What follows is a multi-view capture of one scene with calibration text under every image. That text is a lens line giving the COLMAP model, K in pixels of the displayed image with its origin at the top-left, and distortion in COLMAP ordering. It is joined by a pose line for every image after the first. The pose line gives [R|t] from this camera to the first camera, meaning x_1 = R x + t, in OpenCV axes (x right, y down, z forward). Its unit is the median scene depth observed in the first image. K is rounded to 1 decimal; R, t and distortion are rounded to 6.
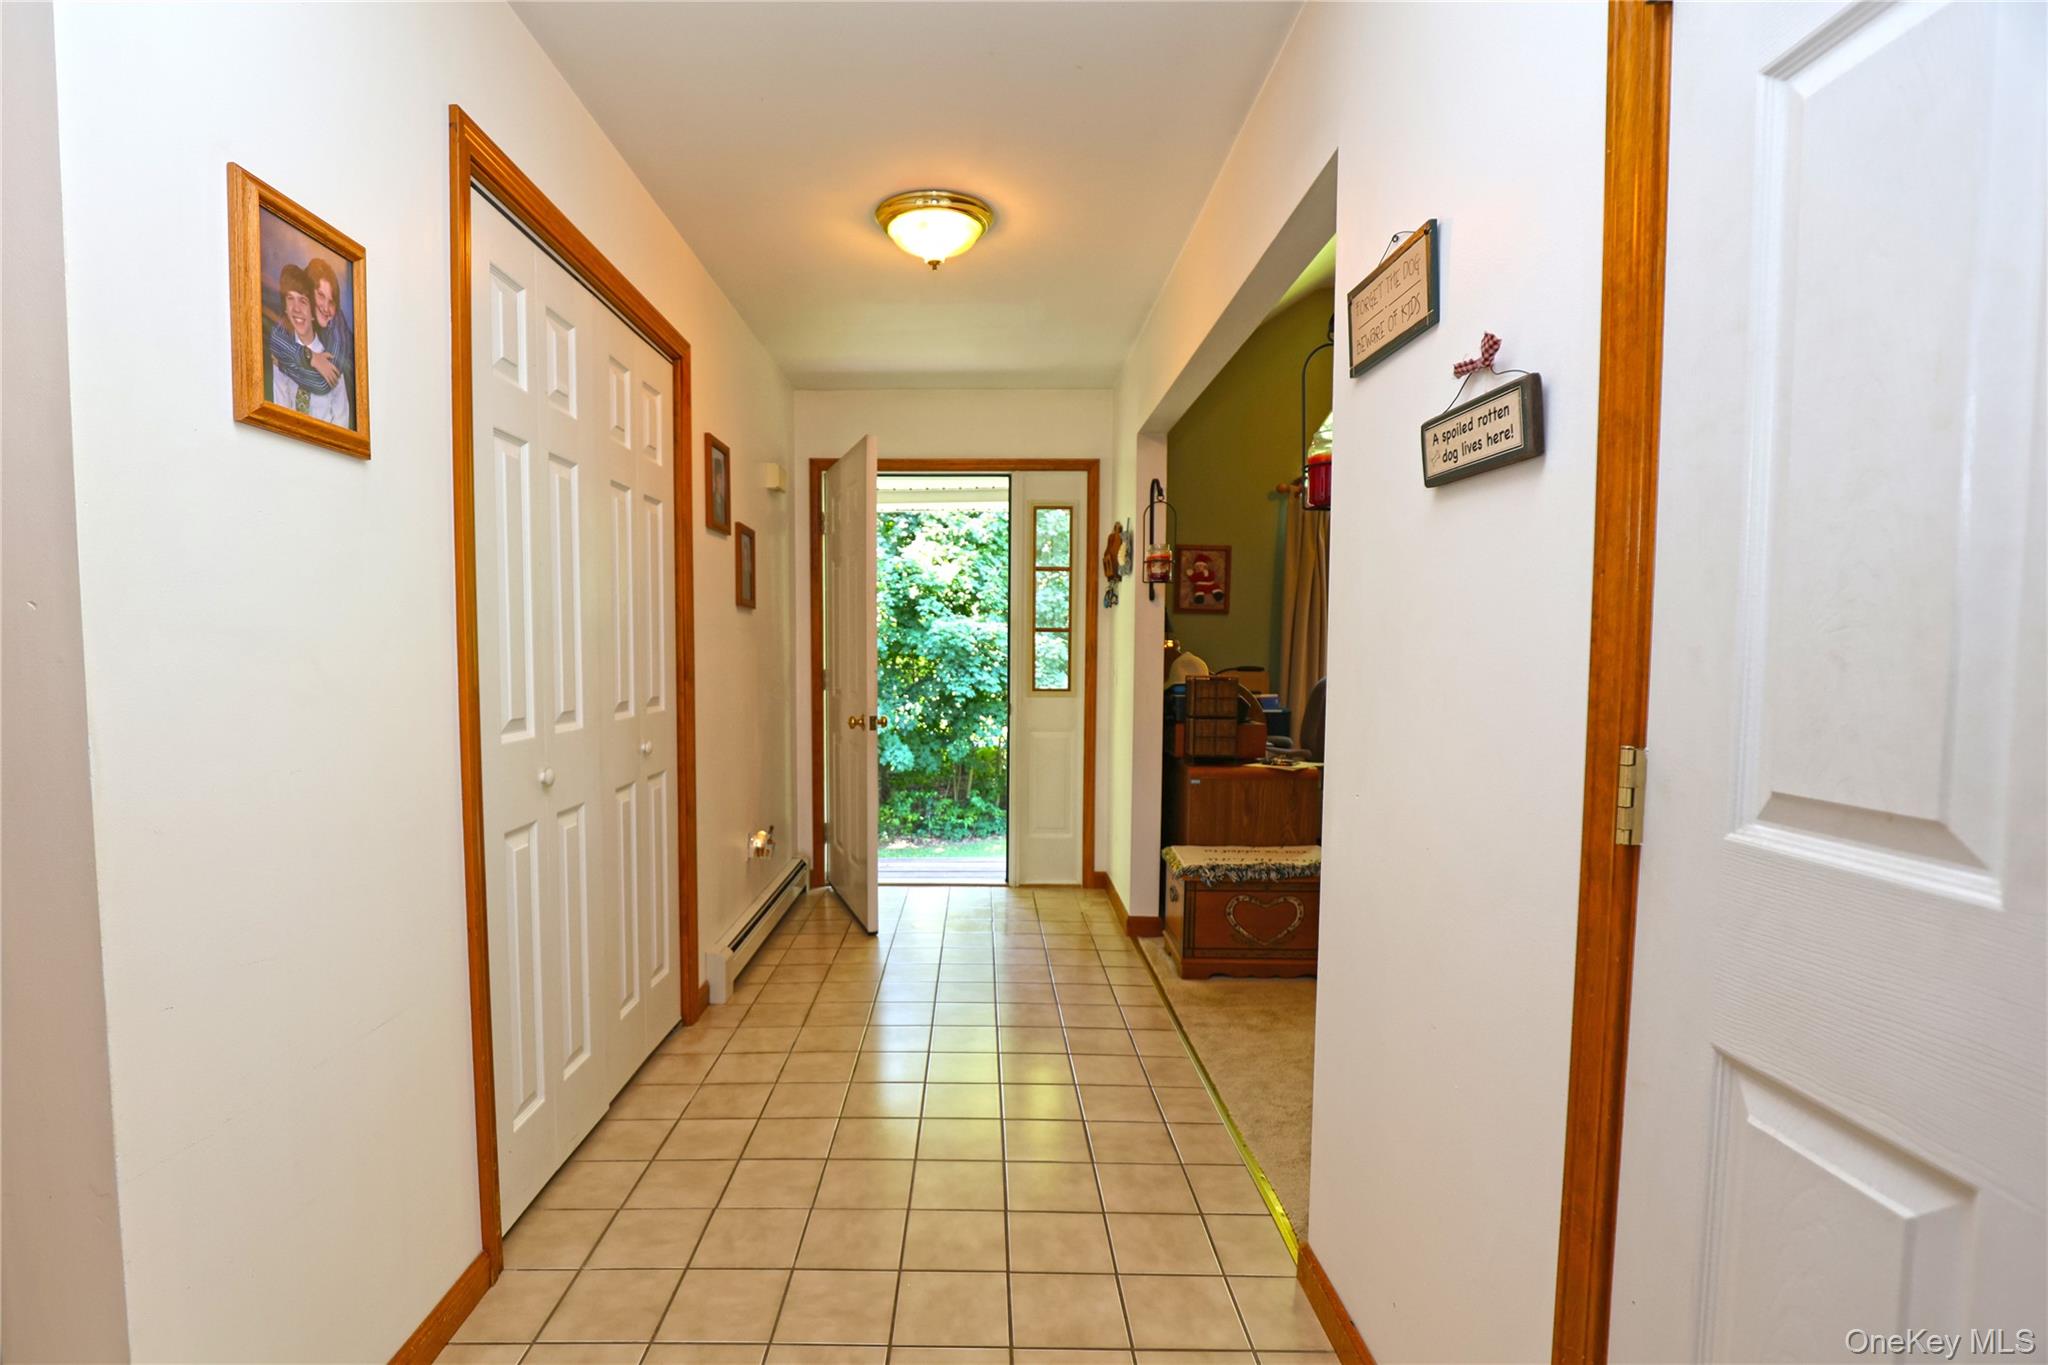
lens RADIAL K [[940.7, 0, 1016.9], [0, 940.7, 697.3], [0, 0, 1]] dist [-0.020622, -0.000199]
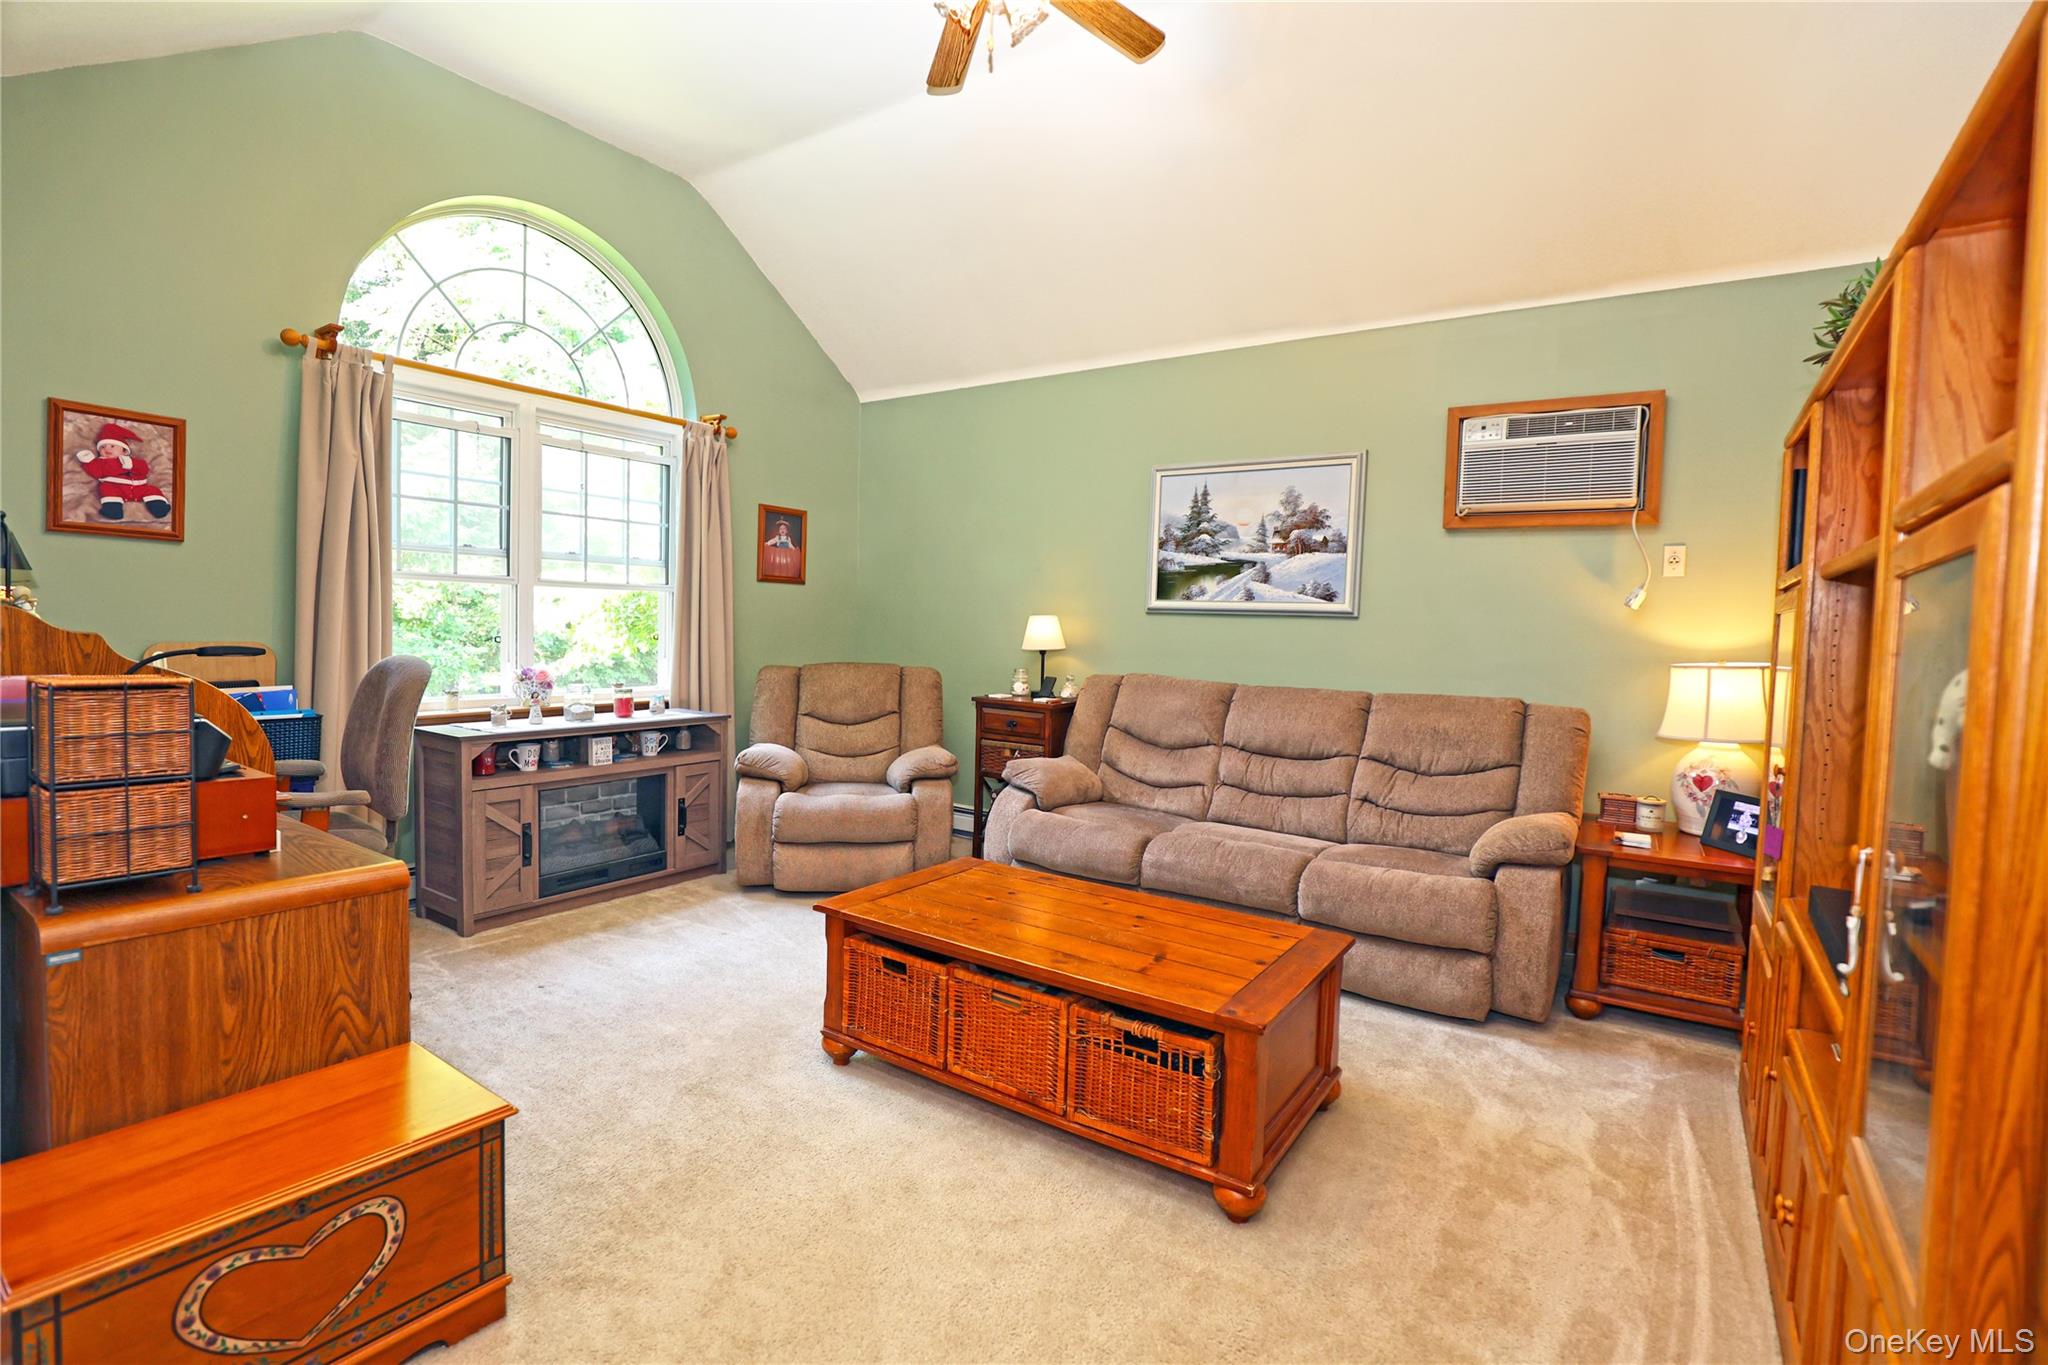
lens RADIAL K [[940.7, 0, 1022.4], [0, 940.7, 674.4], [0, 0, 1]] dist [-0.020622, -0.000199]
pose [[0.586354, -0.028836, 0.809542, 0.072784], [0.013641, 0.999576, 0.025725, -0.018108], [-0.809940, -0.004041, 0.586498, 0.281420]]
